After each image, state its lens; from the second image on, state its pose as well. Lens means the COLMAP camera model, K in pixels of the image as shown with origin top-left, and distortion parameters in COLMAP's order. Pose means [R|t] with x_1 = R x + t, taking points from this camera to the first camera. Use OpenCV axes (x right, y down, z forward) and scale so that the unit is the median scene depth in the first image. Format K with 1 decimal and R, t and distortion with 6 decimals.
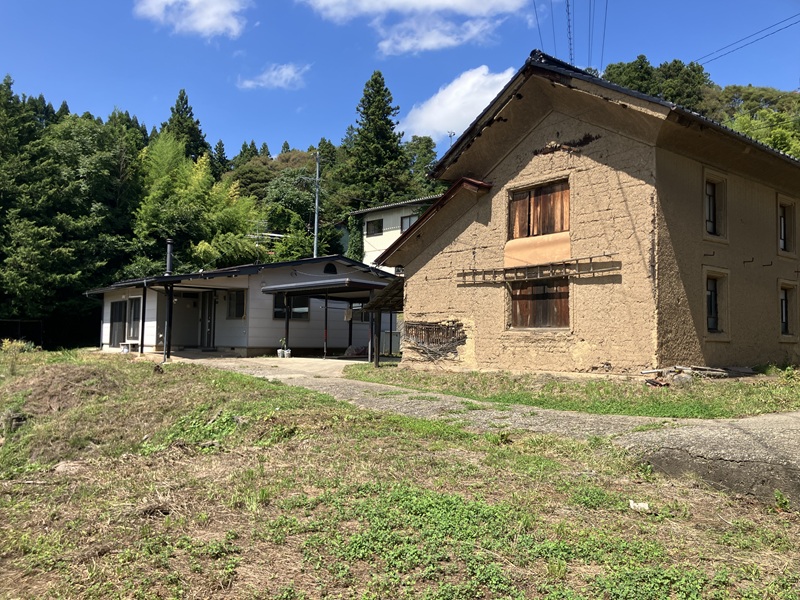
lens RADIAL K [[666.6, 0, 396.2], [0, 666.6, 304.7], [0, 0, 1]] dist [0.014433, -0.004523]
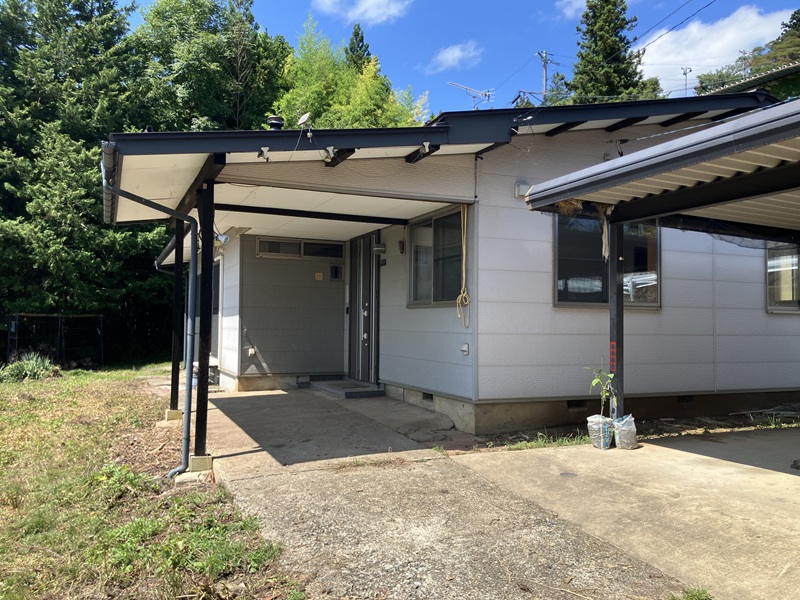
lens RADIAL K [[666.6, 0, 396.2], [0, 666.6, 304.7], [0, 0, 1]] dist [0.014433, -0.004523]
pose [[0.961044, -0.015190, -0.275979, -0.116670], [0.020233, 0.999676, 0.015434, 0.010474], [0.275655, -0.020417, 0.961040, 0.471279]]
